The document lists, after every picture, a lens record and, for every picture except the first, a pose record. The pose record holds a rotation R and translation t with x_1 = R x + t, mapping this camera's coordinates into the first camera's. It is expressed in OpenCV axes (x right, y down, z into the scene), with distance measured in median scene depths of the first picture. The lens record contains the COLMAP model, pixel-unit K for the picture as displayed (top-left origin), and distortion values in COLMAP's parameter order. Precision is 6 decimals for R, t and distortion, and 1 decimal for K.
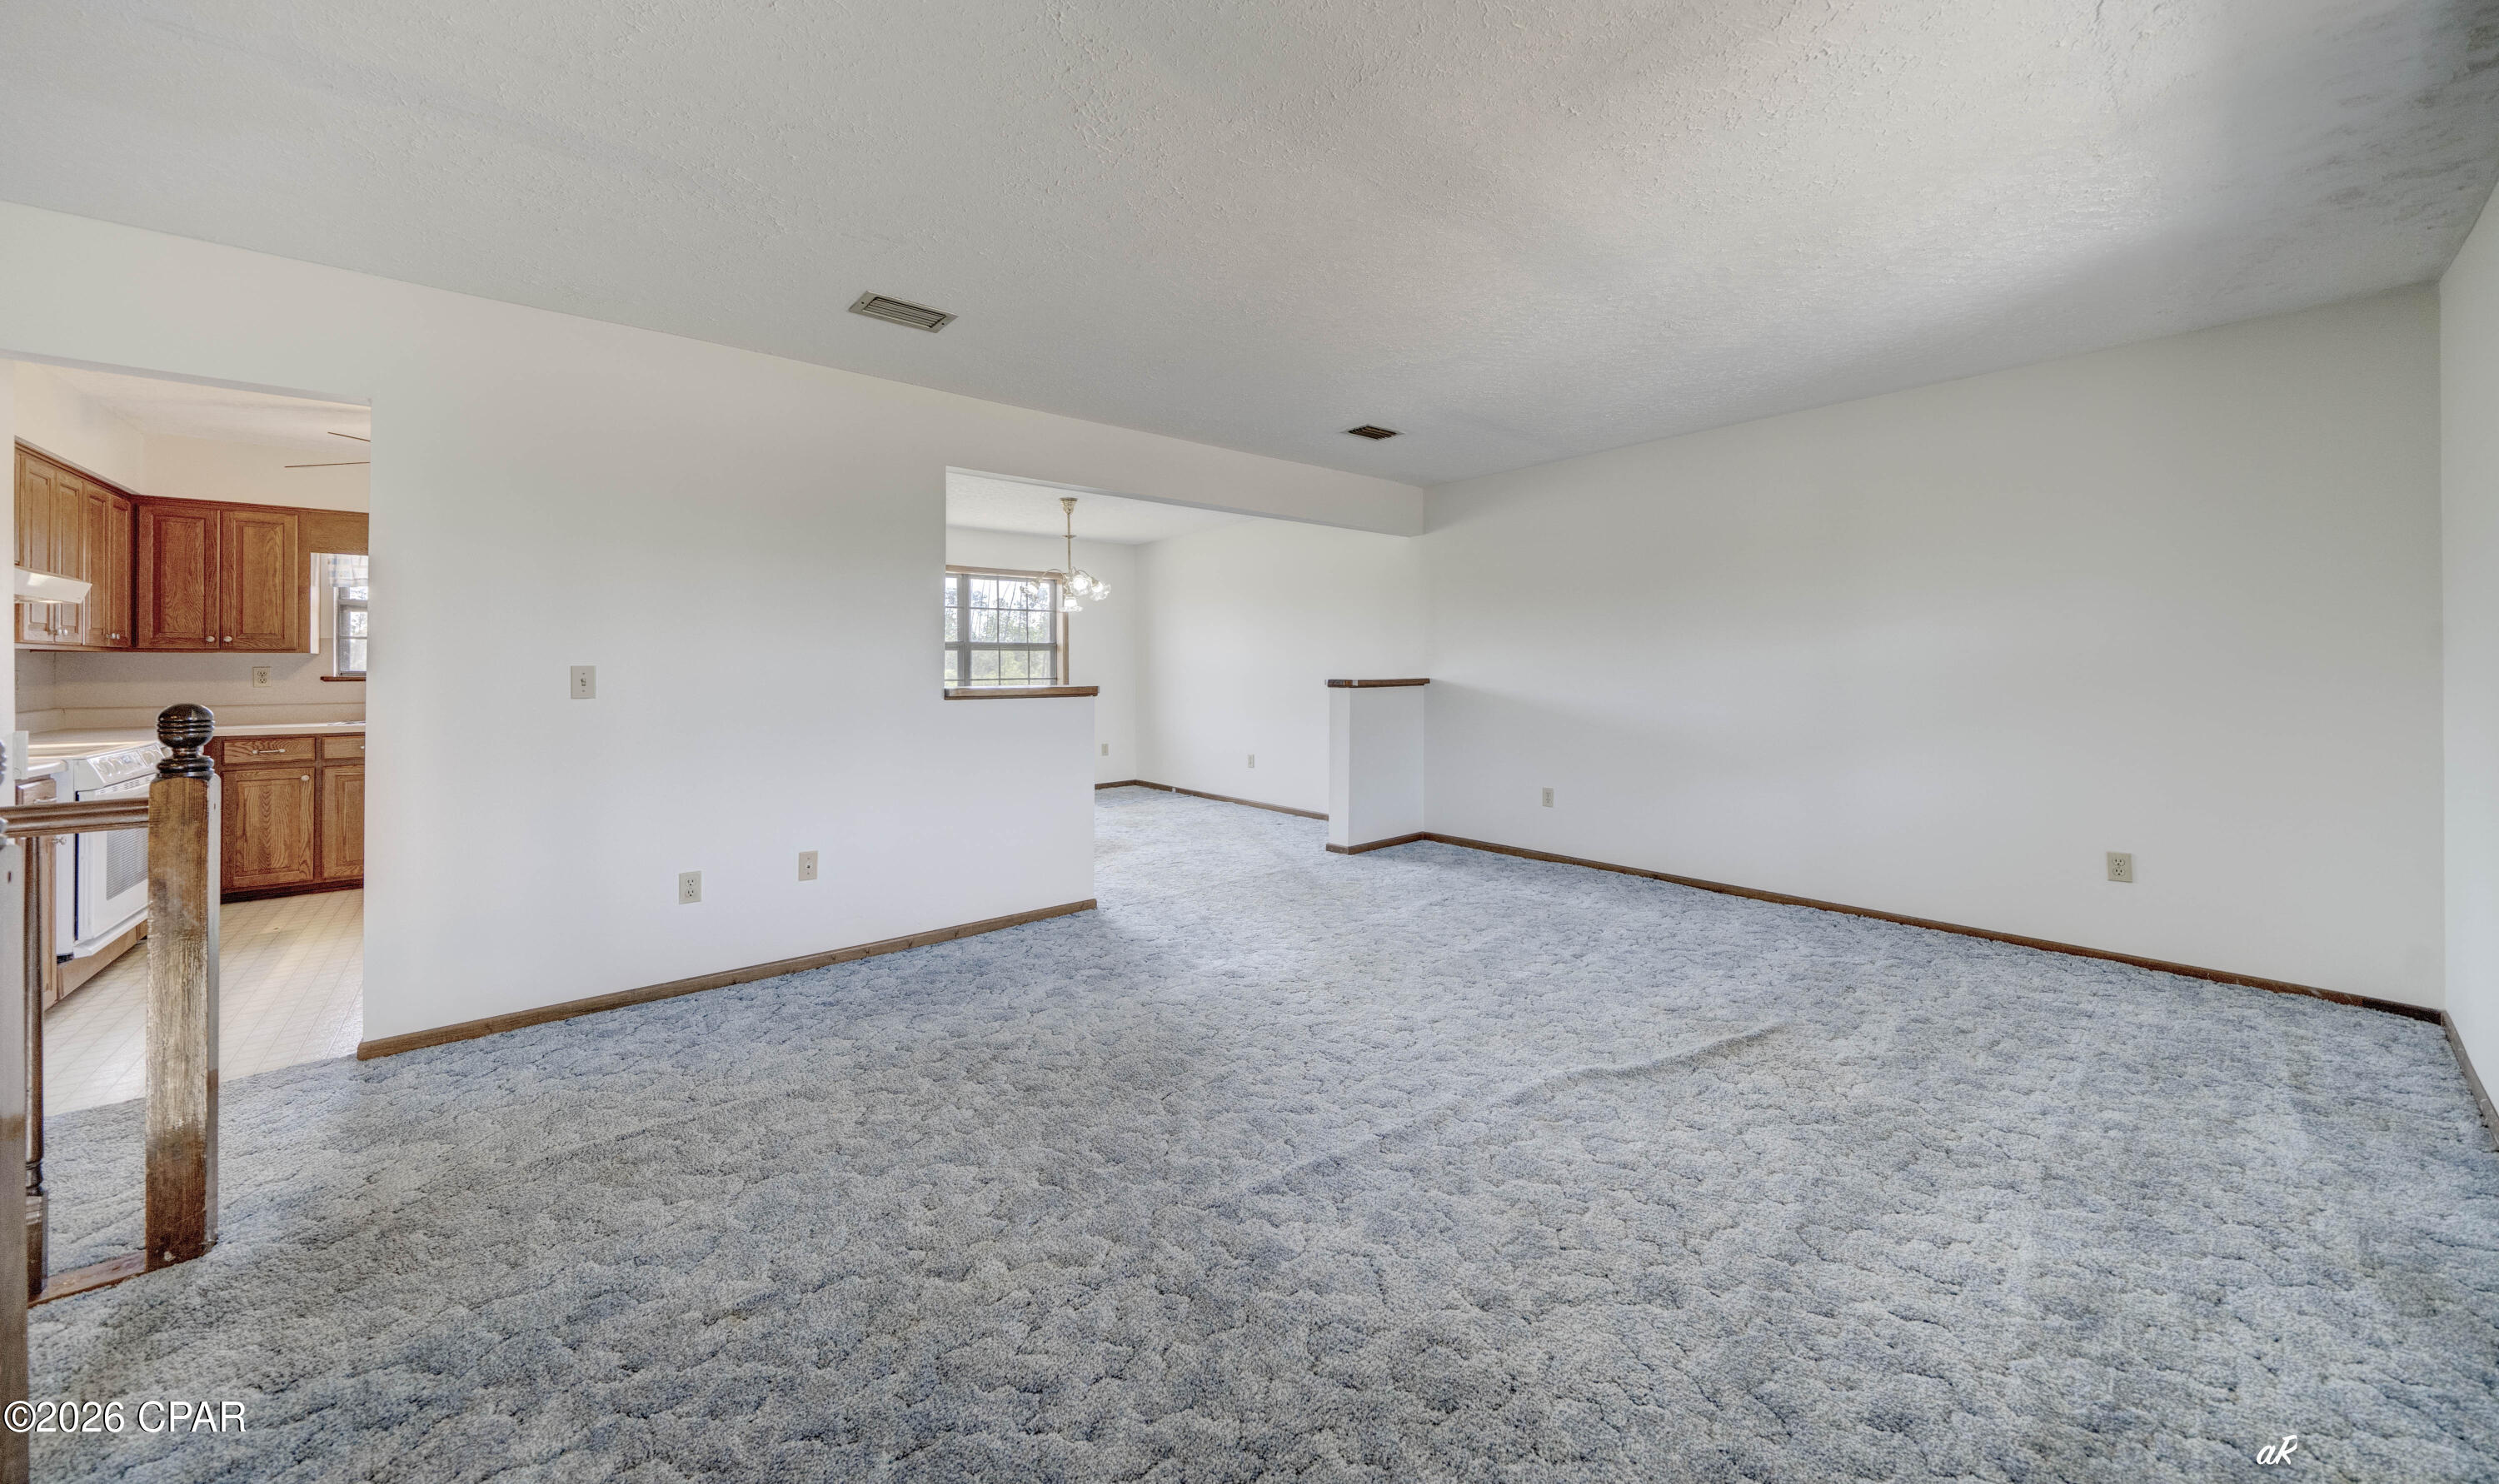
lens RADIAL K [[848.9, 0, 1189.8], [0, 848.9, 658.0], [0, 0, 1]] dist [-0.000957, 0.000009]
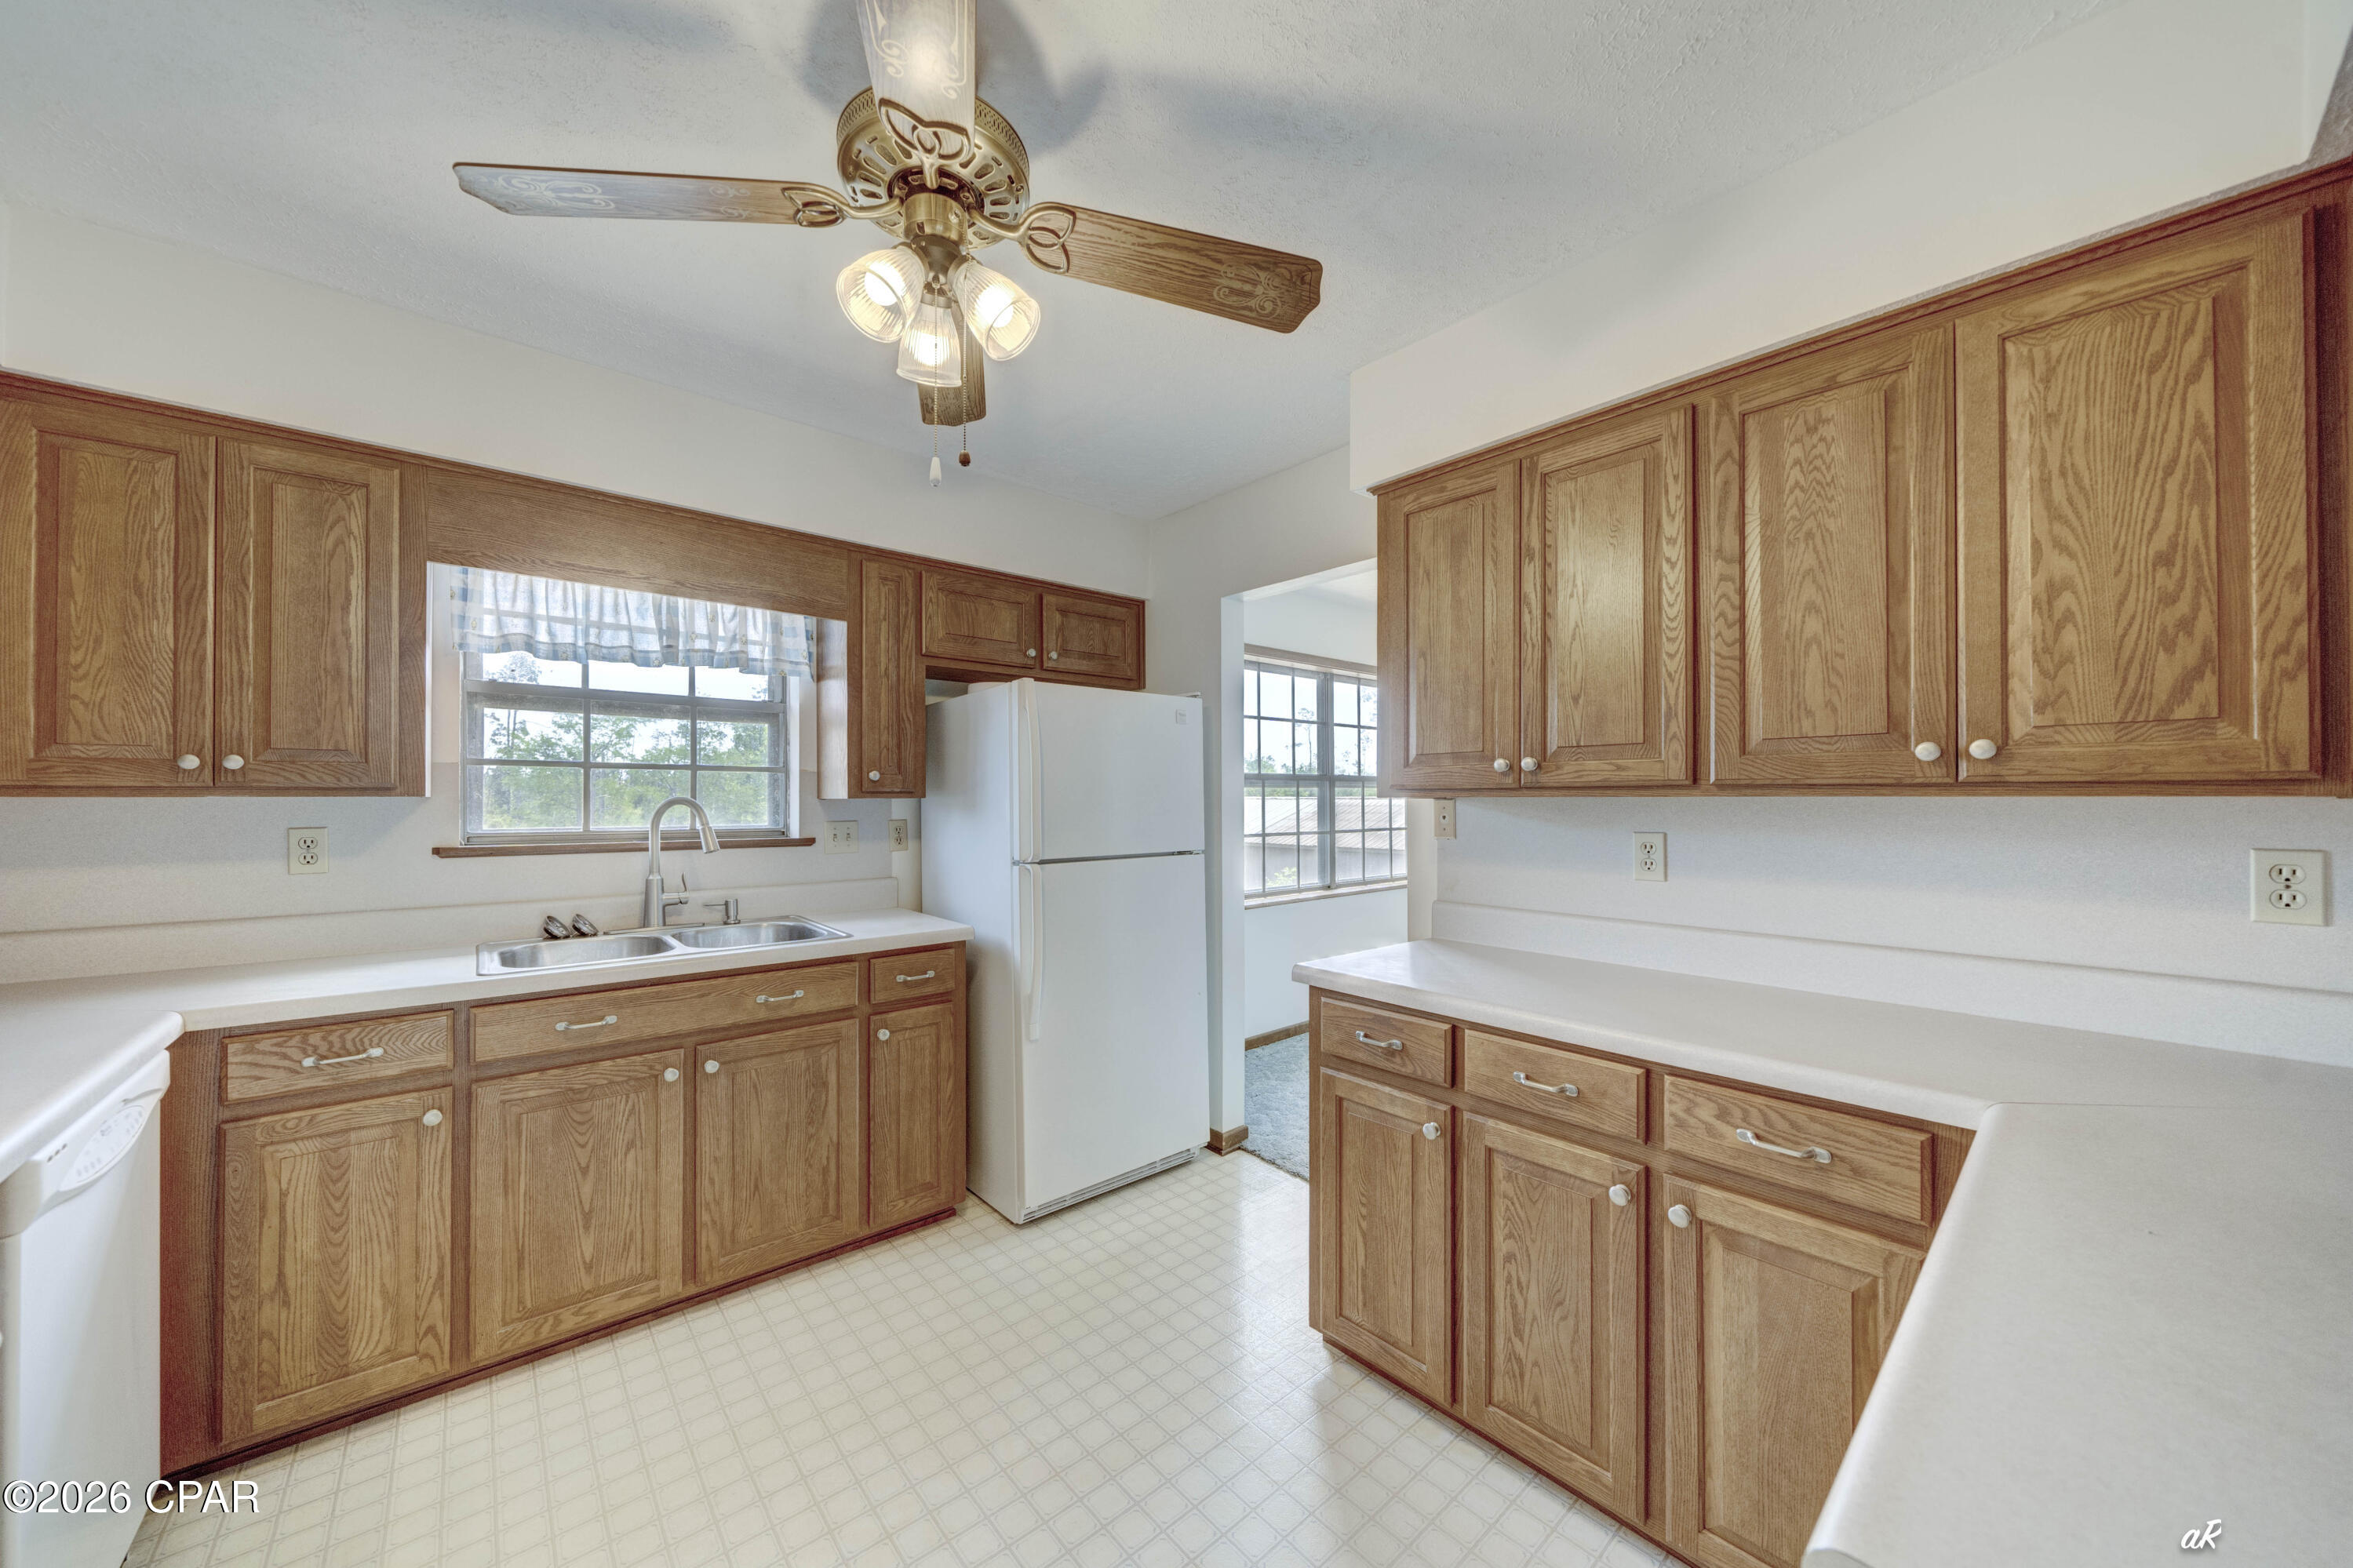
lens RADIAL K [[804.1, 0, 1156.2], [0, 804.1, 794.9], [0, 0, 1]] dist [-0.008213, -0.000309]
pose [[0.999760, 0.005050, 0.021331, -0.710987], [-0.005081, 0.999986, 0.001380, -0.009774], [-0.021323, -0.001488, 0.999772, 0.619541]]
